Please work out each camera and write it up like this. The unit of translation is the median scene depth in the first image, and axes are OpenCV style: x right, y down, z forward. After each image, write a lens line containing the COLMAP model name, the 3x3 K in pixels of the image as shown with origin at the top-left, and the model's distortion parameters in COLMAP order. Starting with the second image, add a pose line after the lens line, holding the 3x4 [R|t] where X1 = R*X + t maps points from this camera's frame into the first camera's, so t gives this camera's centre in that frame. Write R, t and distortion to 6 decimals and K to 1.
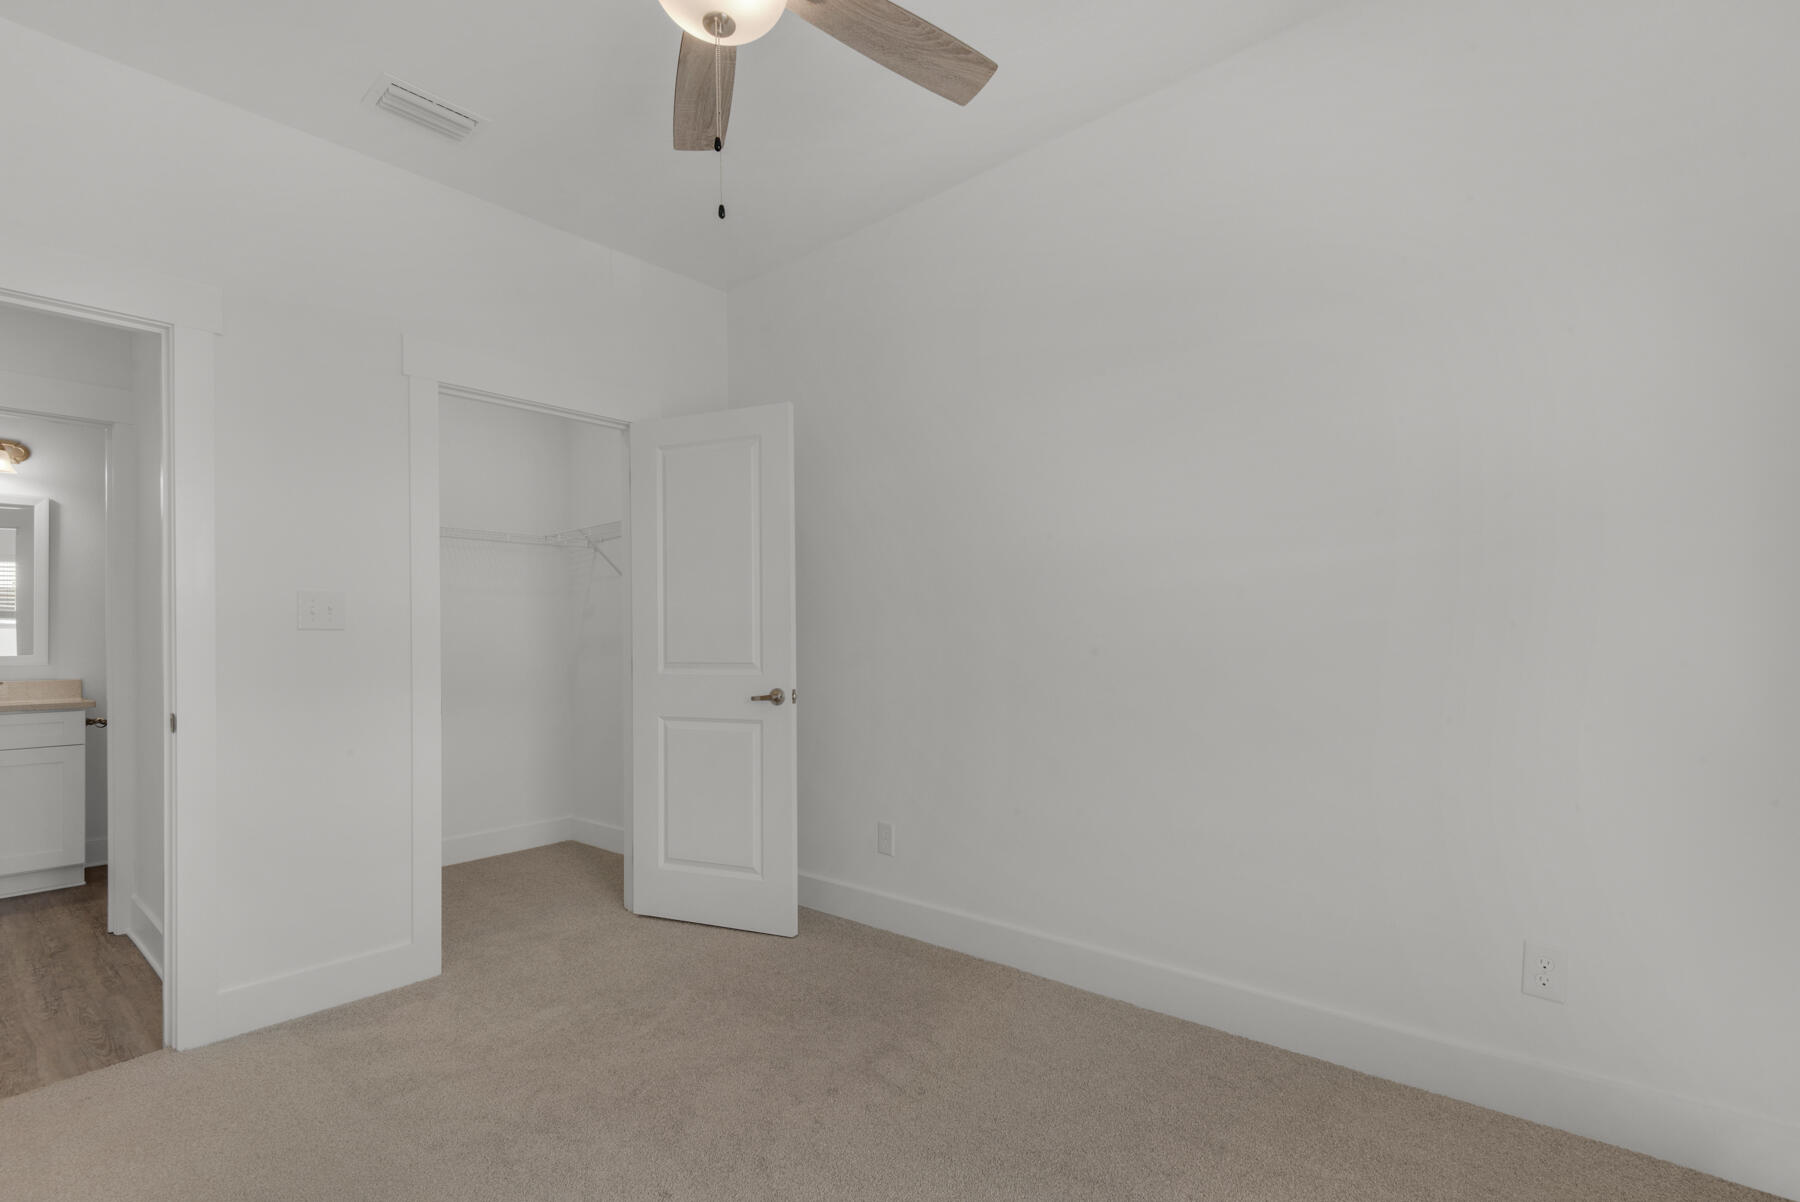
lens RADIAL K [[827.9, 0, 906.9], [0, 827.9, 626.9], [0, 0, 1]] dist [0.034535, -0.023002]
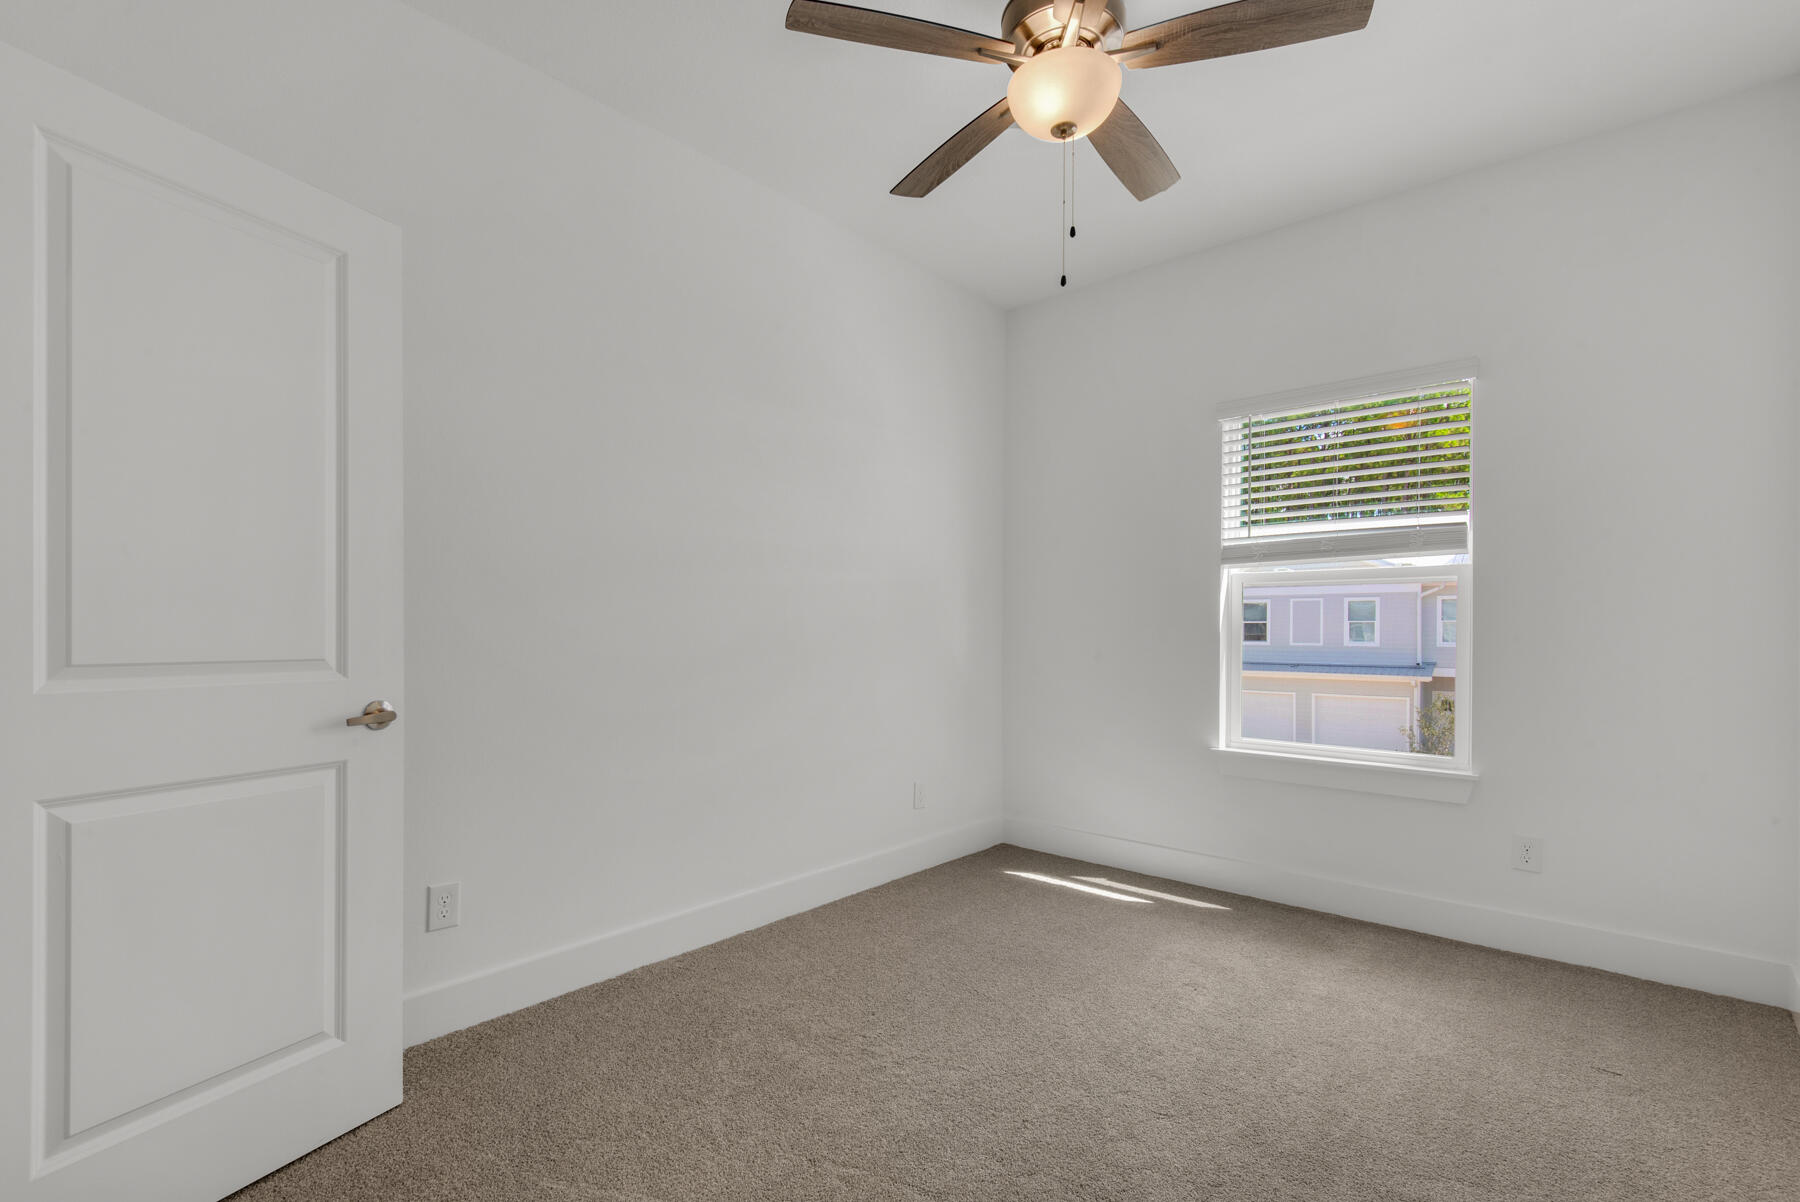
lens RADIAL K [[827.9, 0, 906.9], [0, 827.9, 626.9], [0, 0, 1]] dist [0.034535, -0.023002]
pose [[0.009846, 0.020739, 0.999736, -0.738789], [-0.022652, 0.999533, -0.020512, 0.024456], [-0.999695, -0.022444, 0.010311, 0.613955]]
